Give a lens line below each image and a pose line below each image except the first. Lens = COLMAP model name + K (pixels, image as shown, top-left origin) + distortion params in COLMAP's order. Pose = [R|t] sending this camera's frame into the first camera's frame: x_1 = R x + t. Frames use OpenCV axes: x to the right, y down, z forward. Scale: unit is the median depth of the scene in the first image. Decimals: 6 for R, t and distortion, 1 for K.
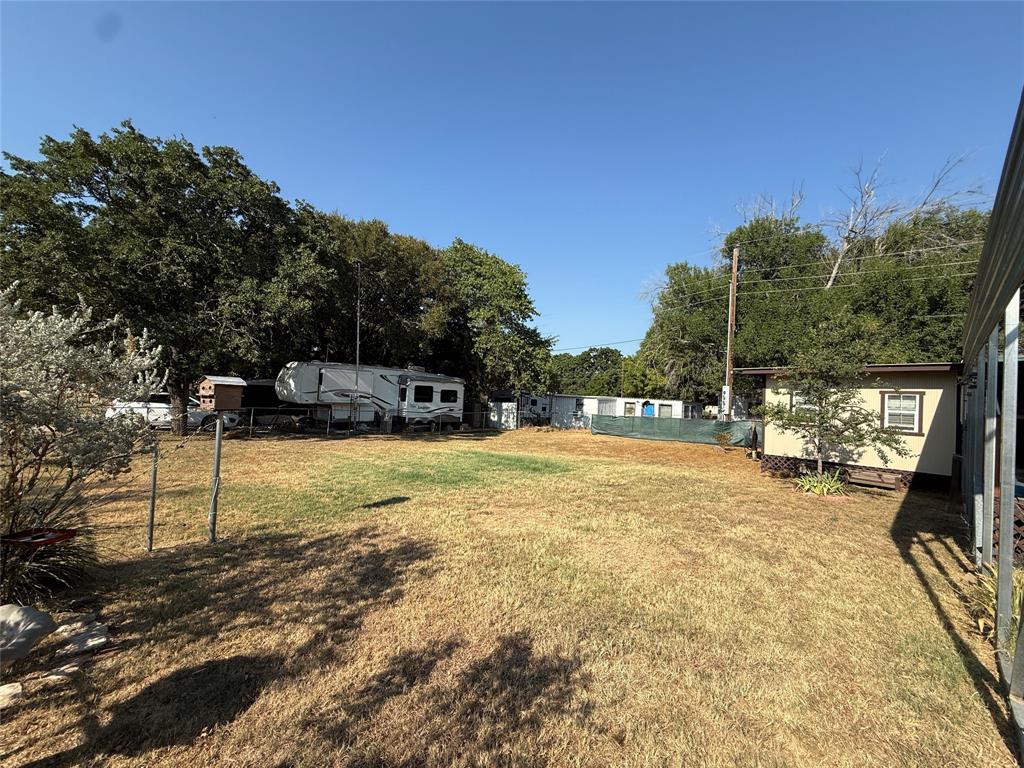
lens RADIAL K [[408.2, 0, 509.2], [0, 408.2, 384.3], [0, 0, 1]] dist [-0.001062, 0.000307]
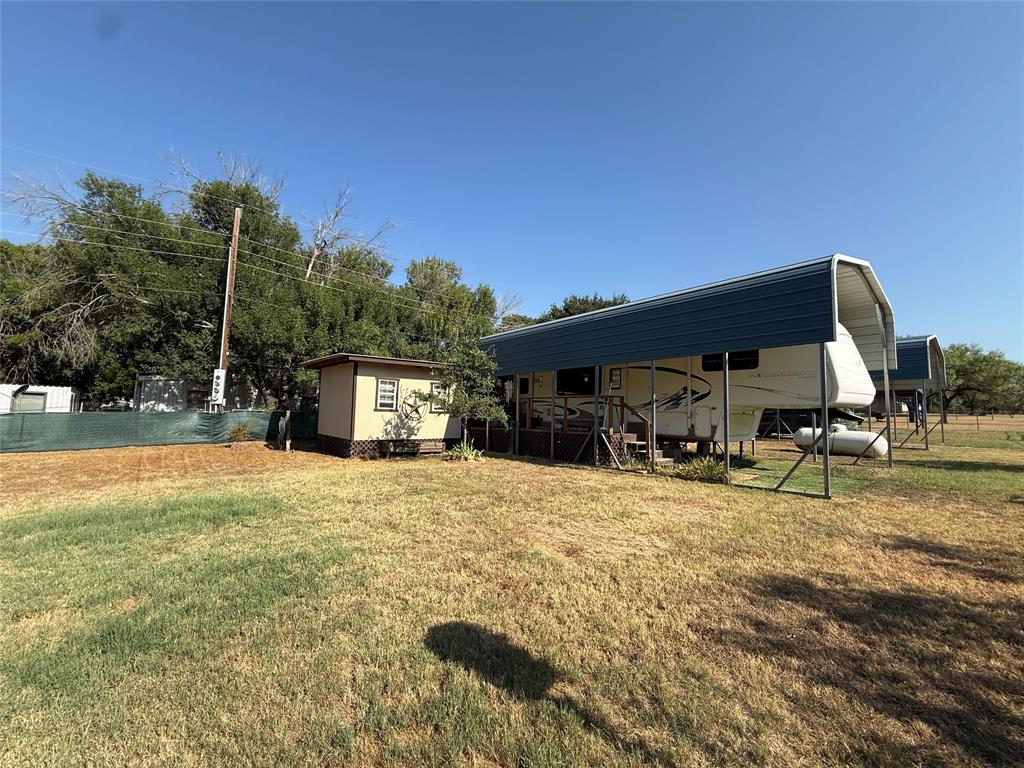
lens RADIAL K [[408.2, 0, 515.4], [0, 408.2, 384.0], [0, 0, 1]] dist [-0.001062, 0.000307]
pose [[0.069281, 0.028600, 0.997187, -0.341482], [-0.049805, 0.998442, -0.025176, 0.034224], [-0.996353, -0.047920, 0.070598, 0.504091]]
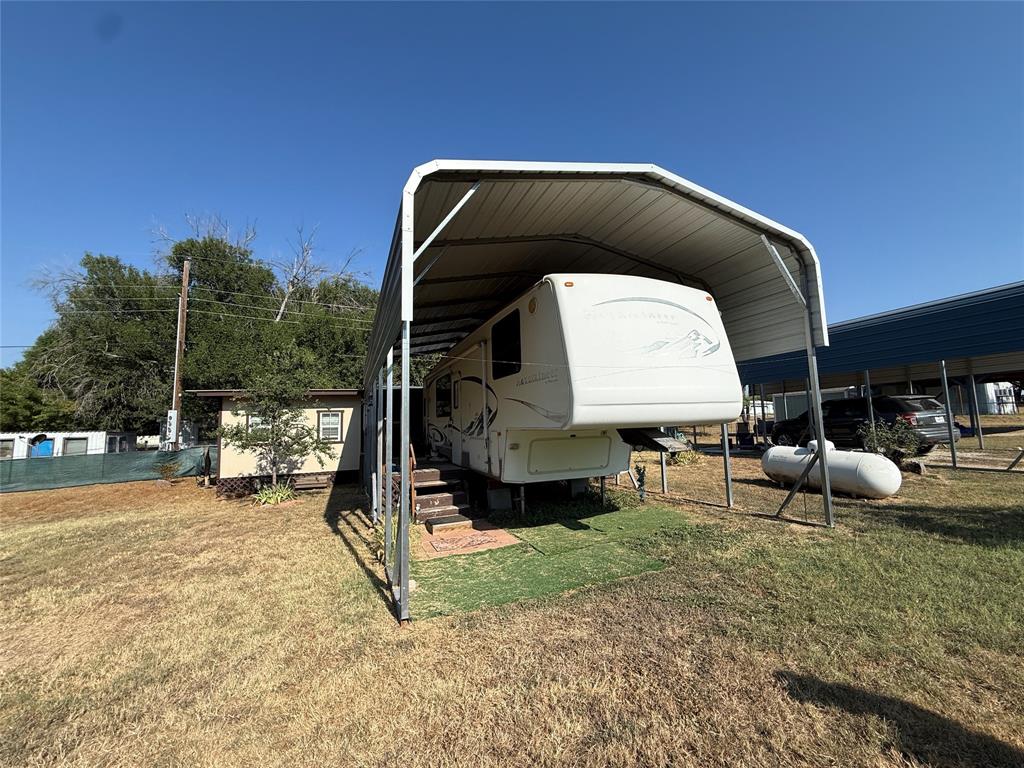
lens RADIAL K [[408.2, 0, 511.4], [0, 408.2, 385.9], [0, 0, 1]] dist [-0.001062, 0.000307]
pose [[0.369228, 0.032779, 0.928760, -0.031085], [0.019192, 0.998896, -0.042884, 0.004549], [-0.929141, 0.033659, 0.368191, -0.017335]]
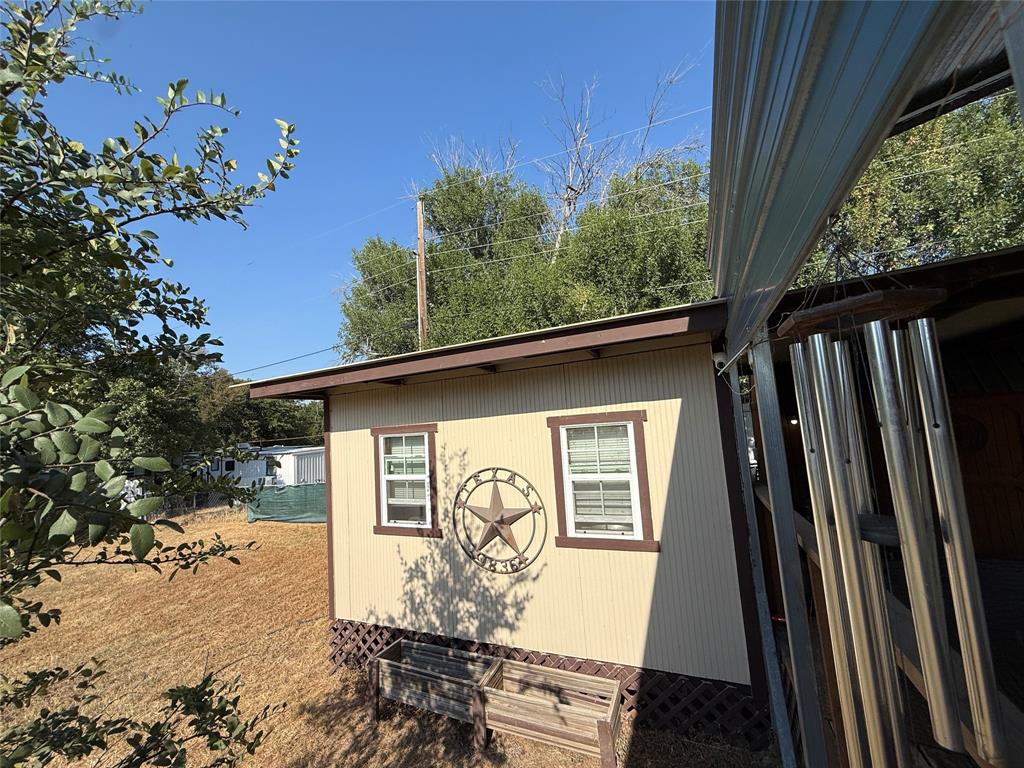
lens RADIAL K [[408.2, 0, 507.8], [0, 408.2, 388.4], [0, 0, 1]] dist [-0.001062, 0.000307]
pose [[0.923908, -0.065289, 0.377004, 0.607286], [0.094782, 0.993676, -0.060195, 0.007389], [-0.370690, 0.091348, 0.924254, 0.561090]]
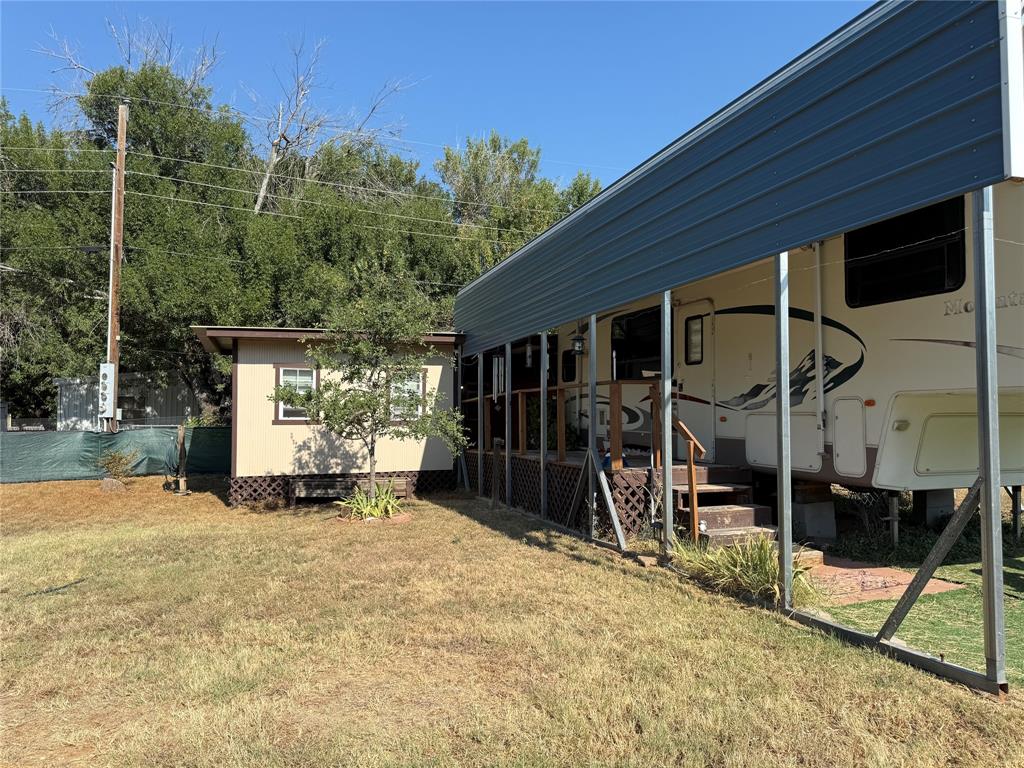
lens RADIAL K [[723.6, 0, 515.9], [0, 723.6, 384.3], [0, 0, 1]] dist [0.033831, -0.045331]
pose [[0.415703, -0.005867, 0.909481, -0.136576], [-0.006488, 0.999935, 0.009416, 0.026156], [-0.909477, -0.009815, 0.415638, 0.202063]]
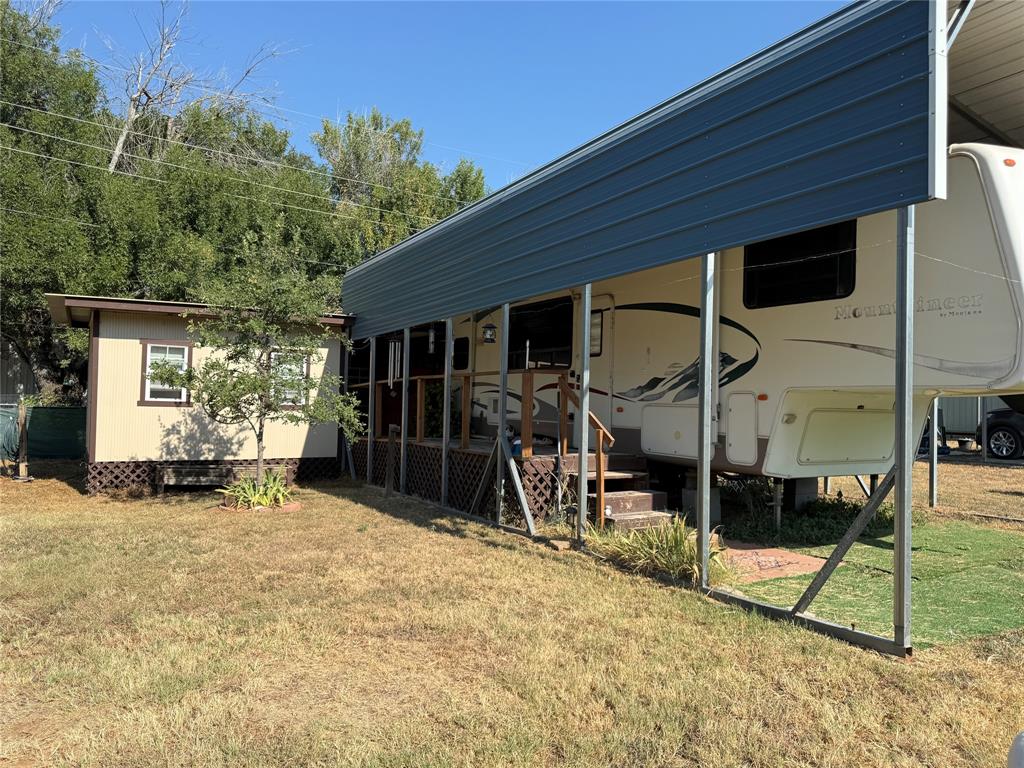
lens RADIAL K [[723.6, 0, 517.4], [0, 723.6, 390.4], [0, 0, 1]] dist [0.033831, -0.045331]
pose [[0.231916, -0.019359, 0.972543, -0.150244], [-0.038959, 0.998815, 0.029172, 0.028294], [-0.971955, -0.044655, 0.230887, 0.243257]]
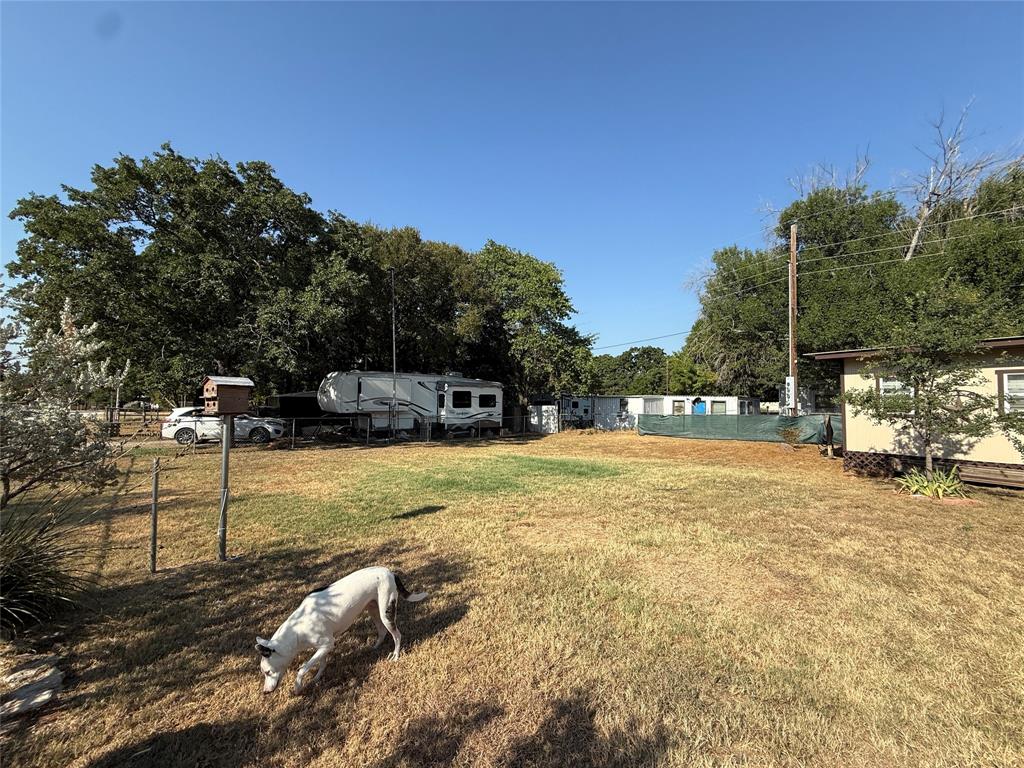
lens RADIAL K [[408.2, 0, 509.9], [0, 408.2, 384.8], [0, 0, 1]] dist [-0.001062, 0.000307]
pose [[0.994664, -0.041135, -0.094608, 0.000910], [0.039960, 0.999099, -0.014282, 0.014265], [0.095110, 0.010425, 0.995412, 0.062800]]
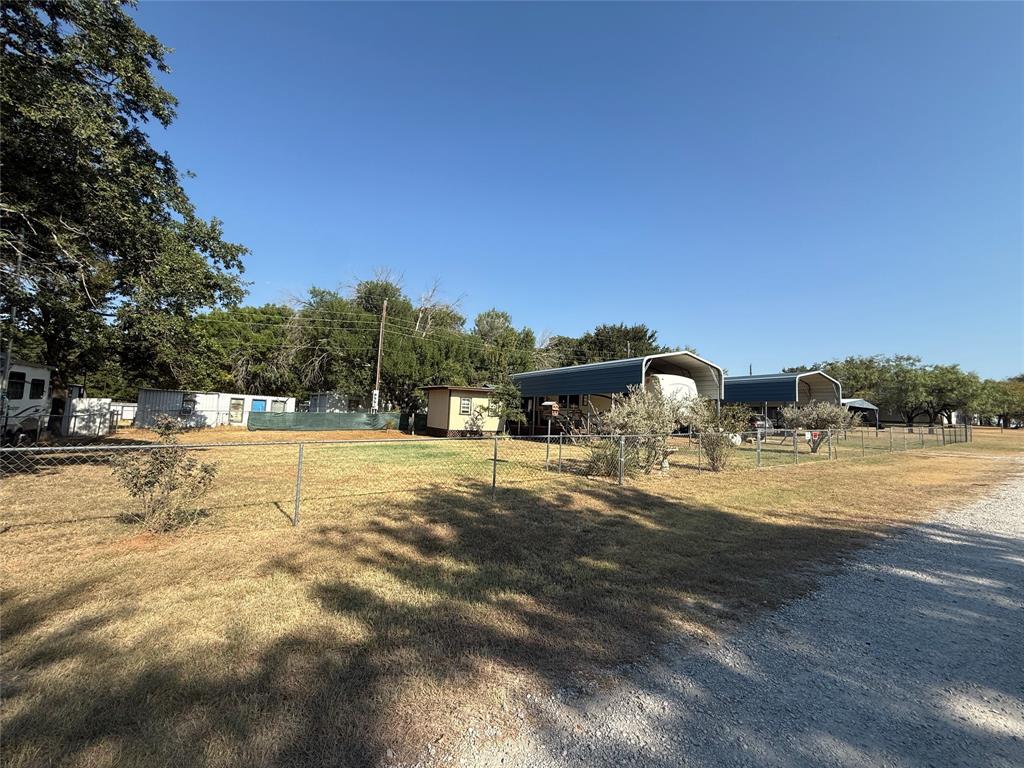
lens RADIAL K [[408.2, 0, 514.4], [0, 408.2, 379.9], [0, 0, 1]] dist [-0.001062, 0.000307]
pose [[0.218890, 0.048704, 0.974533, -1.166682], [-0.063442, 0.997351, -0.035595, -0.018546], [-0.973685, -0.054035, 0.221400, 0.254845]]
